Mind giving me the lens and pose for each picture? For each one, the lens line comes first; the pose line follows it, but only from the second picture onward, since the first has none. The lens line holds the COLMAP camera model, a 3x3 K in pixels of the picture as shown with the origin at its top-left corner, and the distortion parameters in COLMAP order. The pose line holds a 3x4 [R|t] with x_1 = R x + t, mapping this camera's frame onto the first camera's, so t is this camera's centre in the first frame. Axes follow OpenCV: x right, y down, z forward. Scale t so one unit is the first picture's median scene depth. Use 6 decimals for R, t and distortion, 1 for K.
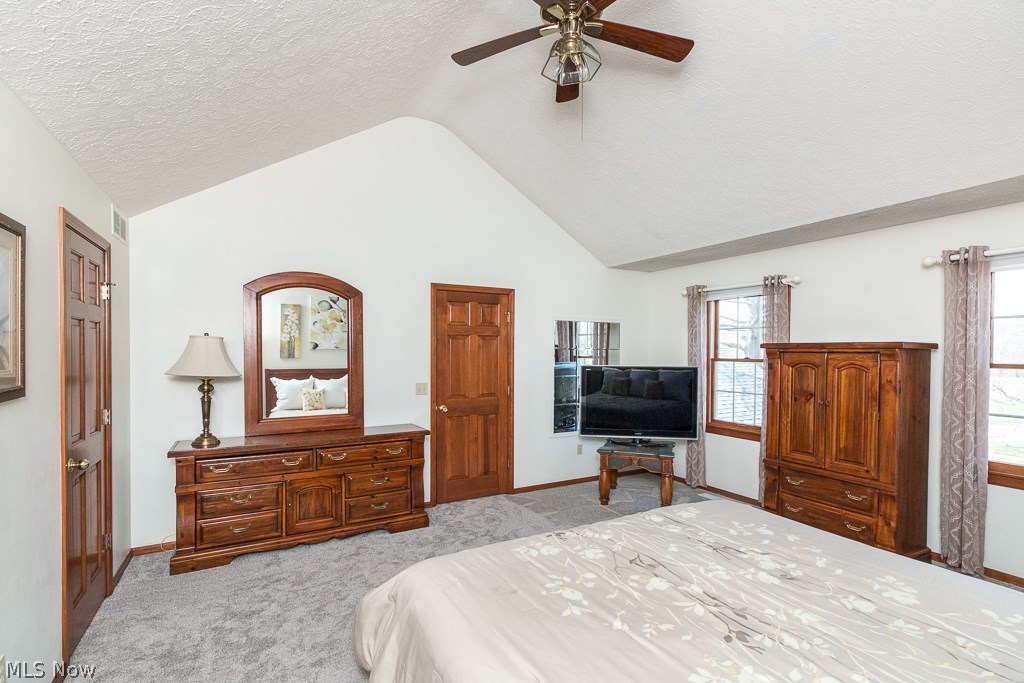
lens RADIAL K [[470.1, 0, 506.3], [0, 470.1, 351.6], [0, 0, 1]] dist [-0.005457, 0.000188]
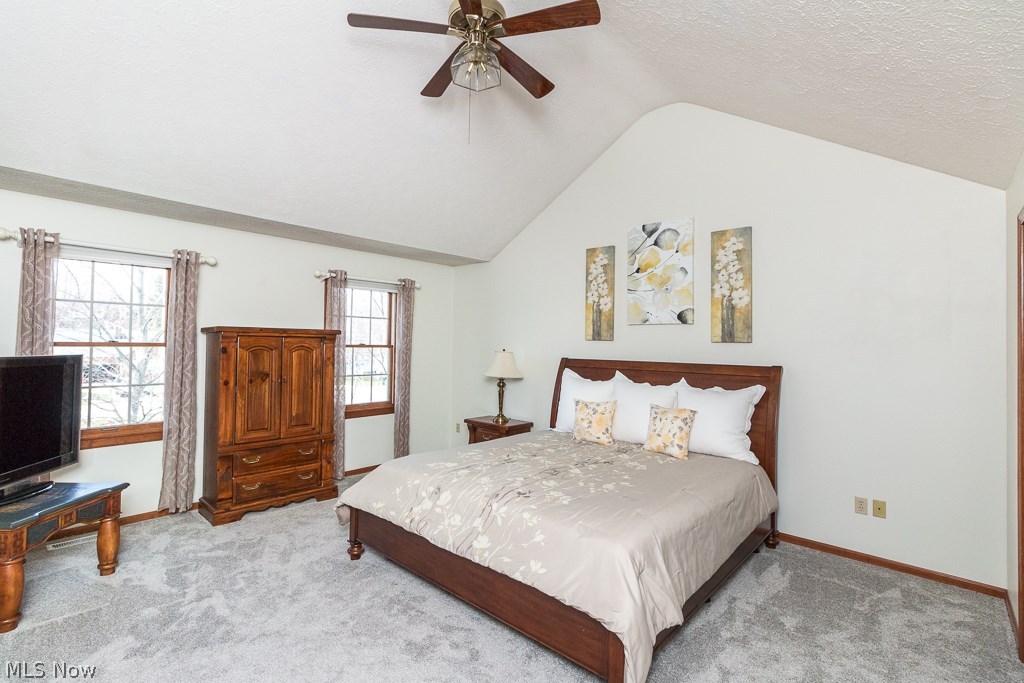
lens RADIAL K [[470.1, 0, 506.5], [0, 470.1, 336.8], [0, 0, 1]] dist [-0.005457, 0.000188]
pose [[-0.320515, 0.009012, 0.947201, -0.593649], [-0.011301, 0.999847, -0.013337, 0.011527], [-0.947176, -0.014979, -0.320364, 0.858493]]
